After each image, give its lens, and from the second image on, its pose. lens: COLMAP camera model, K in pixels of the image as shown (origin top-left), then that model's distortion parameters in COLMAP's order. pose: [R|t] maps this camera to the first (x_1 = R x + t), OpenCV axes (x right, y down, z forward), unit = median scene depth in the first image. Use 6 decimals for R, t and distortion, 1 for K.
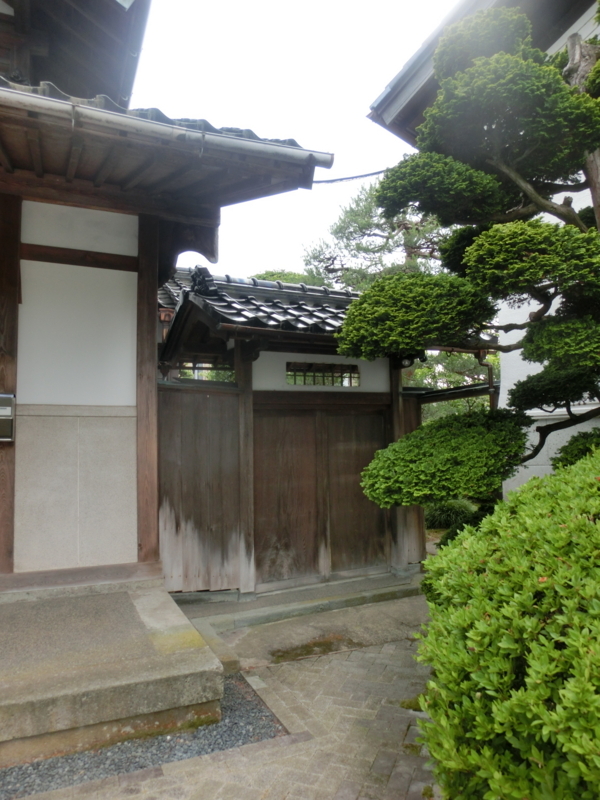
lens RADIAL K [[558.1, 0, 304.1], [0, 558.1, 406.0], [0, 0, 1]] dist [-0.035104, 0.006940]
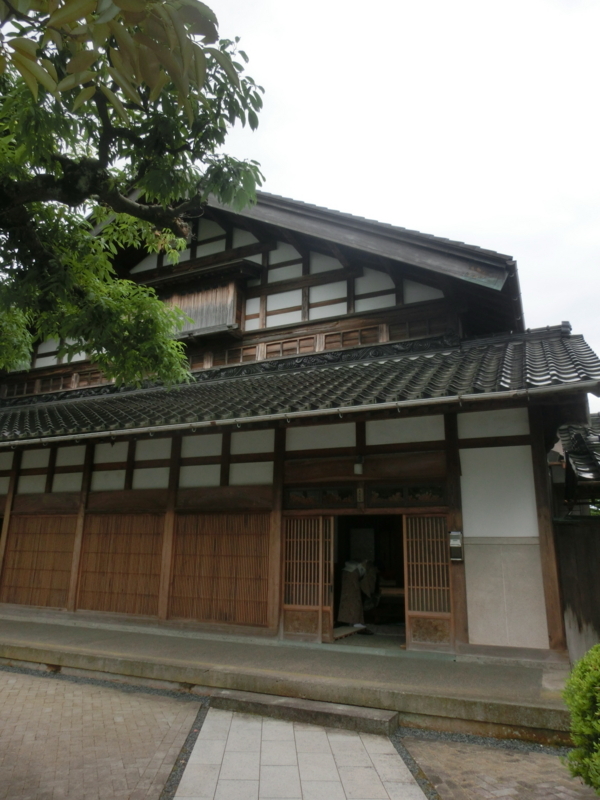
lens RADIAL K [[558.1, 0, 302.7], [0, 558.1, 401.0], [0, 0, 1]] dist [-0.035104, 0.006940]
pose [[0.668580, -0.176983, -0.722273, 0.428141], [0.027465, 0.976480, -0.213850, -0.058848], [0.743133, 0.123138, 0.657716, -0.502274]]
